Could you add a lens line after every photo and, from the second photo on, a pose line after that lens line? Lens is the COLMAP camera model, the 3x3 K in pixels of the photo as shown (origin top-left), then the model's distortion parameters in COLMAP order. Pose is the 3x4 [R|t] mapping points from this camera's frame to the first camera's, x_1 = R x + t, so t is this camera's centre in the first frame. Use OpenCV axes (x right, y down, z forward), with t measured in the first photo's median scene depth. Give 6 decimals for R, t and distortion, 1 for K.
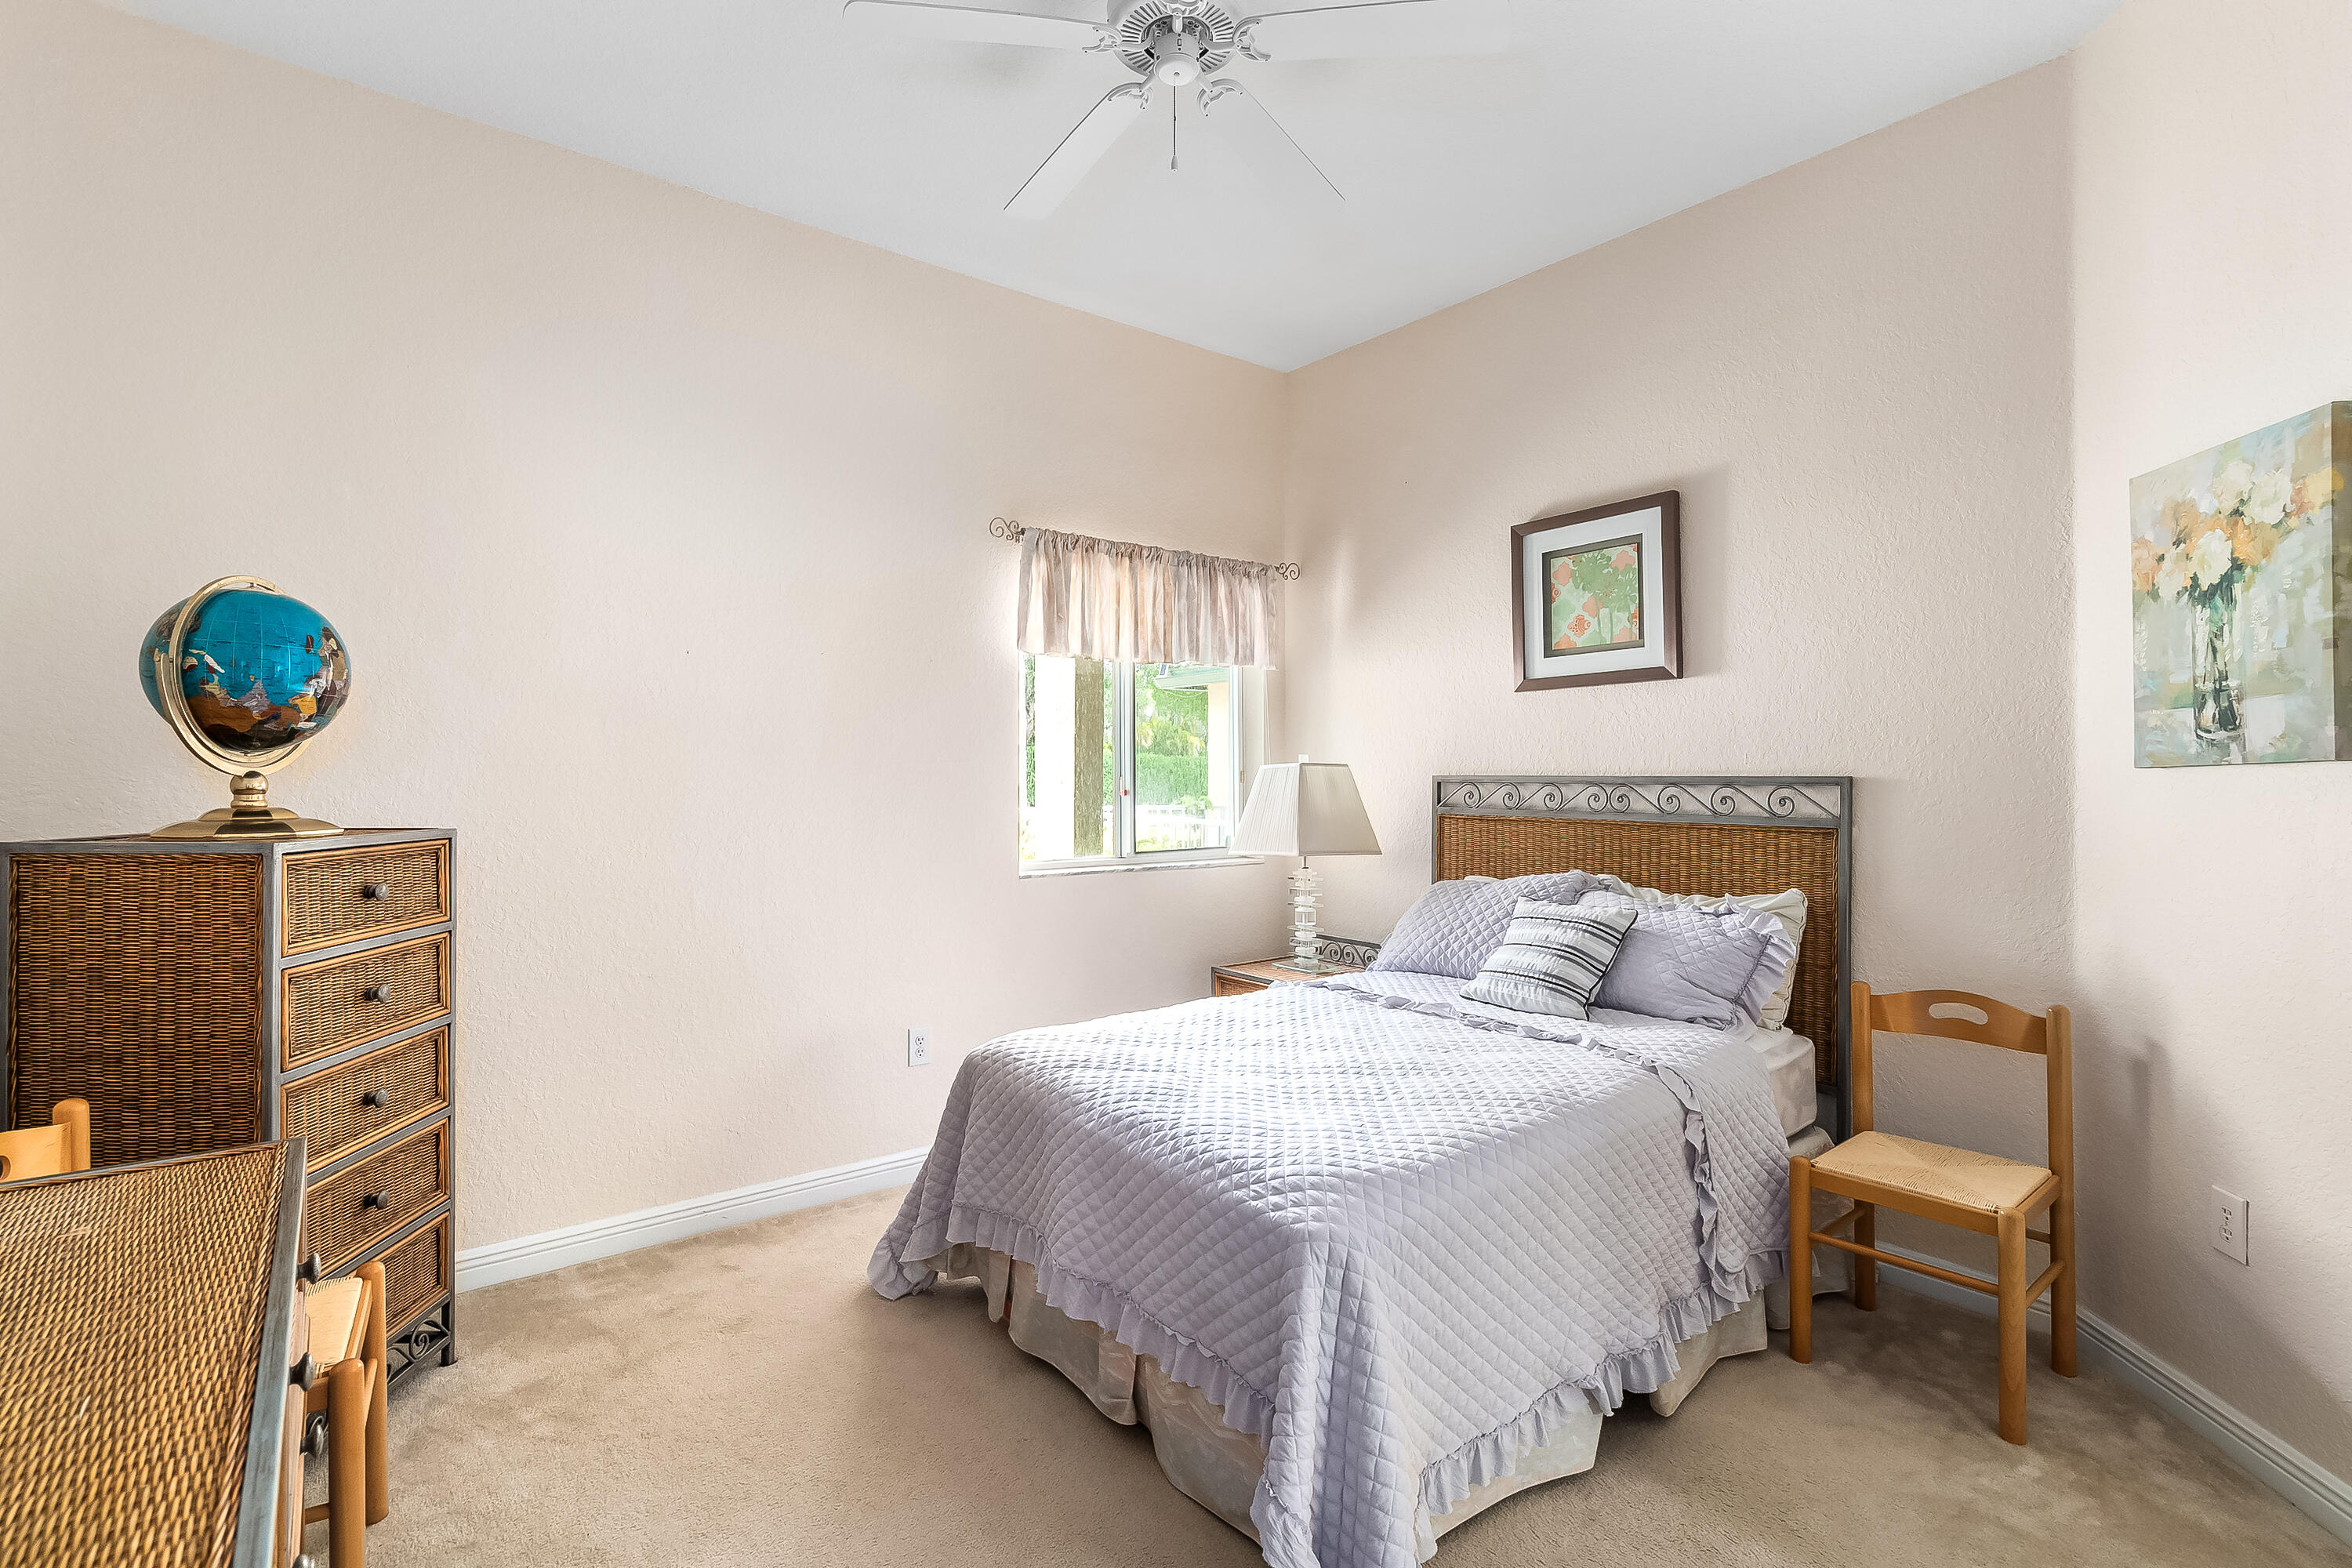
lens RADIAL K [[1093.1, 0, 1151.5], [0, 1093.1, 794.6], [0, 0, 1]] dist [-0.003509, -0.000442]
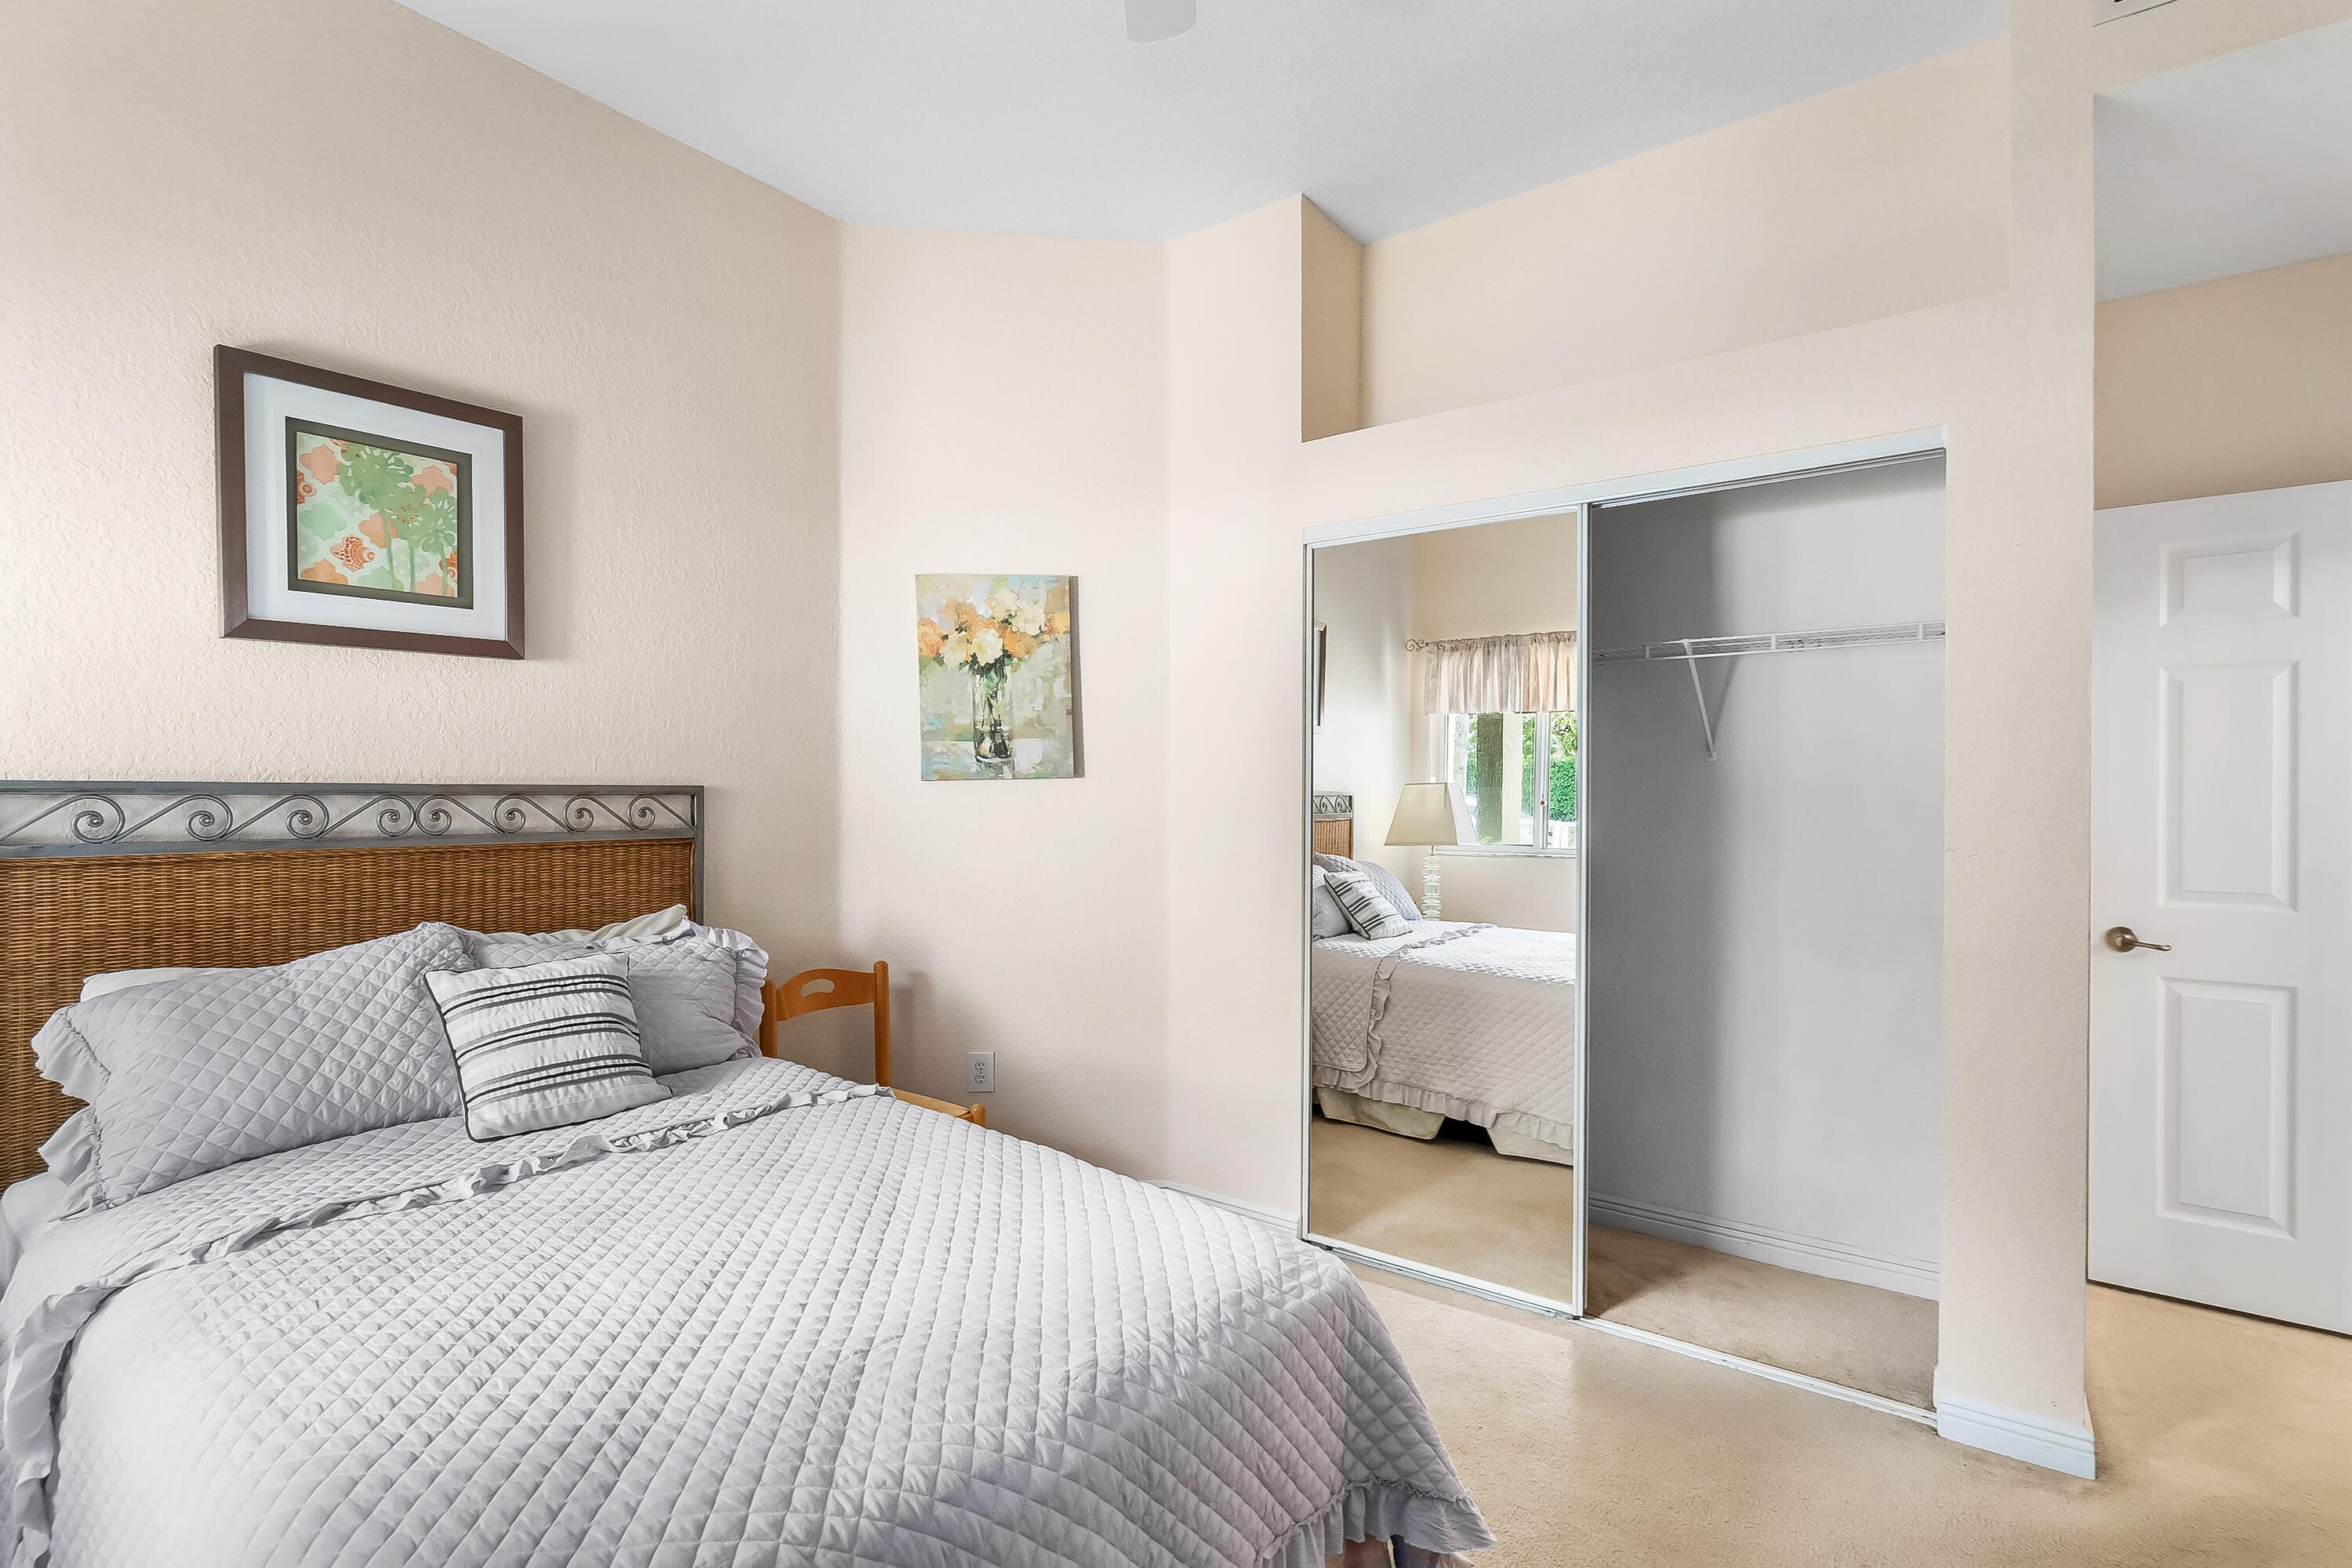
lens RADIAL K [[1093.1, 0, 1151.5], [0, 1093.1, 794.6], [0, 0, 1]] dist [-0.003509, -0.000442]
pose [[-0.247696, -0.004663, 0.968827, -0.548187], [0.013418, 0.999876, 0.008243, -0.013806], [-0.968745, 0.015041, -0.247603, 1.068192]]
